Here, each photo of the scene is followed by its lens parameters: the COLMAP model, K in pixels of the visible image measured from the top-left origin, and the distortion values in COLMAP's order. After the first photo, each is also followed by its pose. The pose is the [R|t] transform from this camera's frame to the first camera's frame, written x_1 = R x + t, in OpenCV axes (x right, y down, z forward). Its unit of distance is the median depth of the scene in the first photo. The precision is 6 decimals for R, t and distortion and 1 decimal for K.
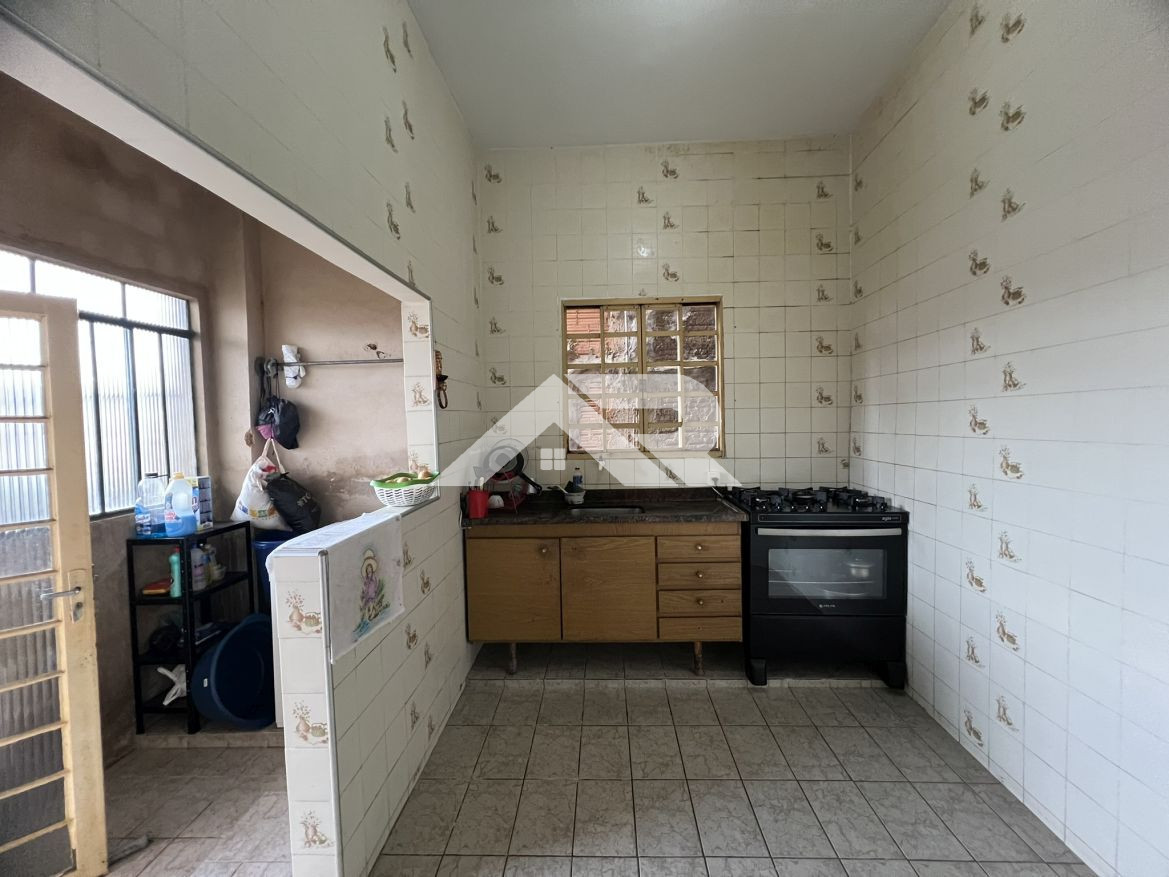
lens RADIAL K [[464.8, 0, 584.5], [0, 464.8, 438.5], [0, 0, 1]] dist [0.001278, 0.000079]
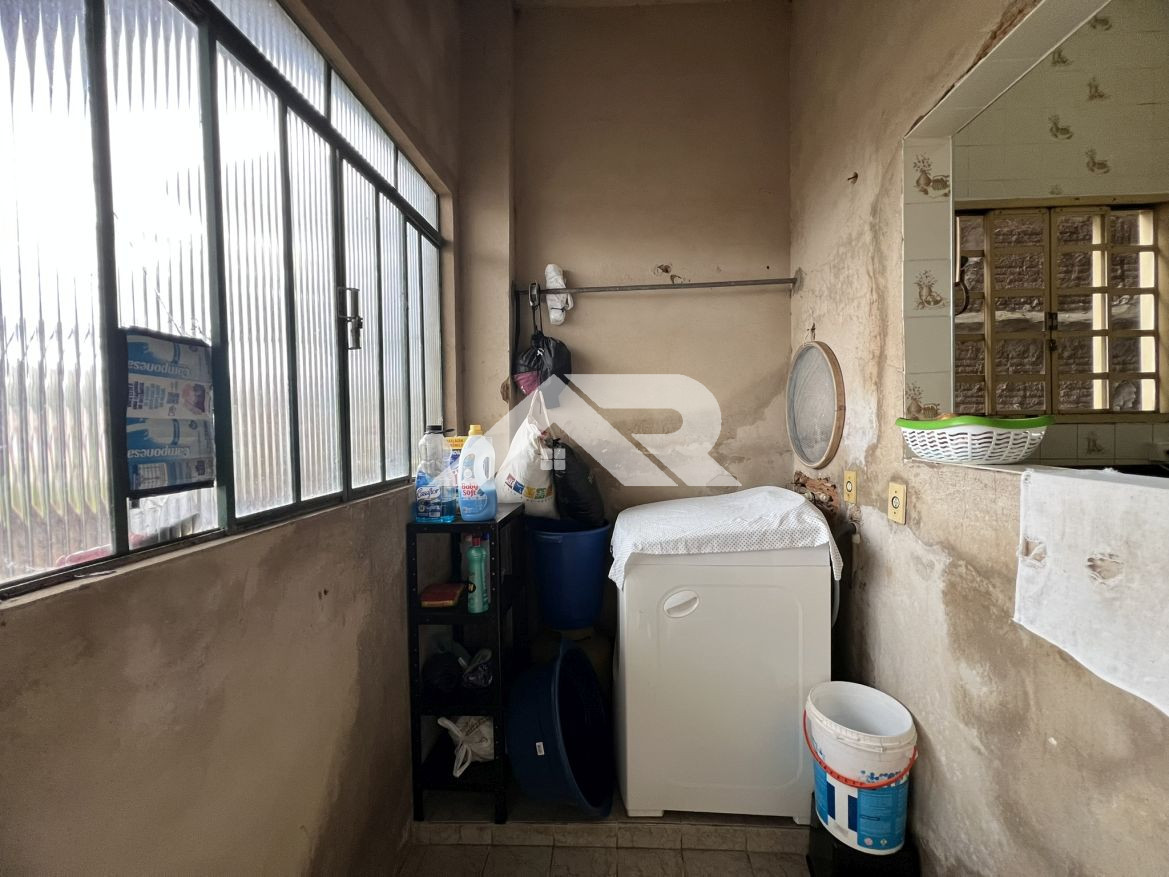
lens RADIAL K [[466.7, 0, 584.5], [0, 466.7, 438.5], [0, 0, 1]] dist [-0.001055, -0.000197]
pose [[0.999704, 0.008222, -0.022887, -0.599431], [-0.008547, 0.999863, -0.014140, 0.086063], [0.022768, 0.014332, 0.999638, 0.285791]]
